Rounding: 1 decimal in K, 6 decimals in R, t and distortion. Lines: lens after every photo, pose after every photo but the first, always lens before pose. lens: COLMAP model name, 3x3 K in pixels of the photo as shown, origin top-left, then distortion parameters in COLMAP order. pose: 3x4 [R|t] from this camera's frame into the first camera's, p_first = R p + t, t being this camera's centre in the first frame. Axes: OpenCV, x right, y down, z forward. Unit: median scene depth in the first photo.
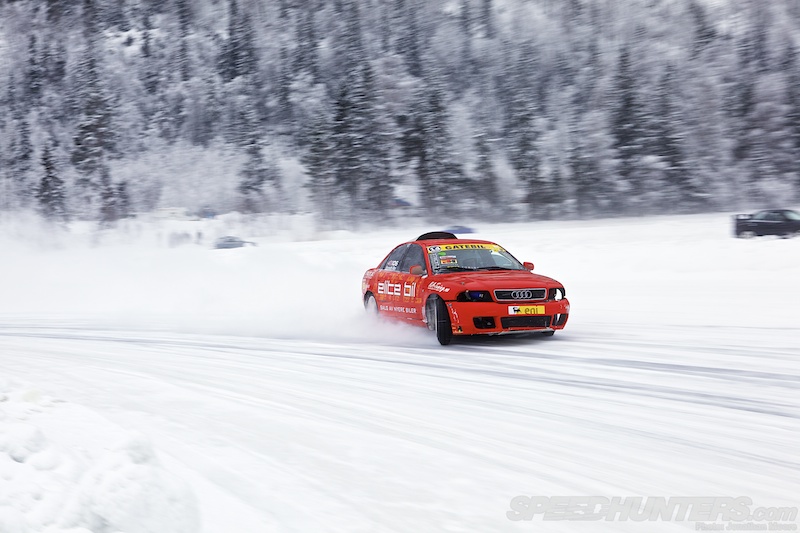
lens RADIAL K [[1394.9, 0, 401.6], [0, 1394.9, 262.4], [0, 0, 1]] dist [0.186482, 0.000000]
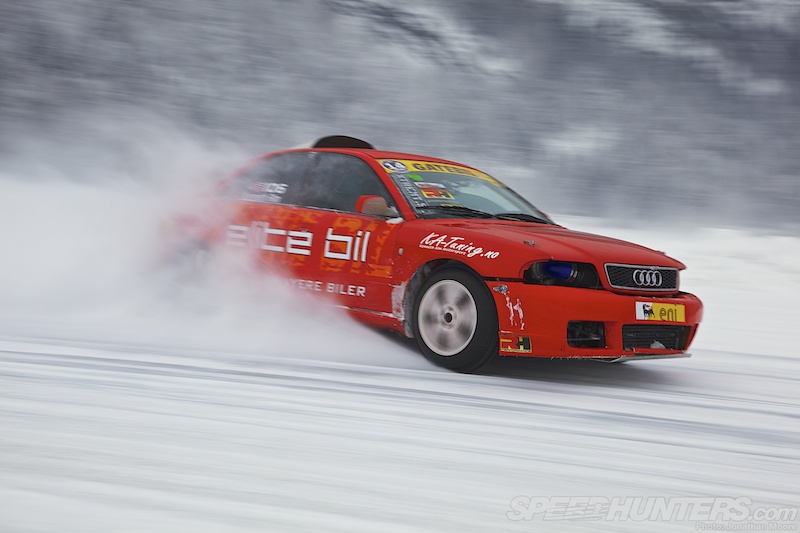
lens RADIAL K [[1258.6, 0, 400.6], [0, 1258.6, 267.6], [0, 0, 1]] dist [0.075845, 0.000000]
pose [[0.922949, 0.074201, 0.377702, -0.112660], [-0.086593, 0.996117, 0.015907, 0.015226], [-0.375055, -0.047388, 0.925791, 0.482633]]
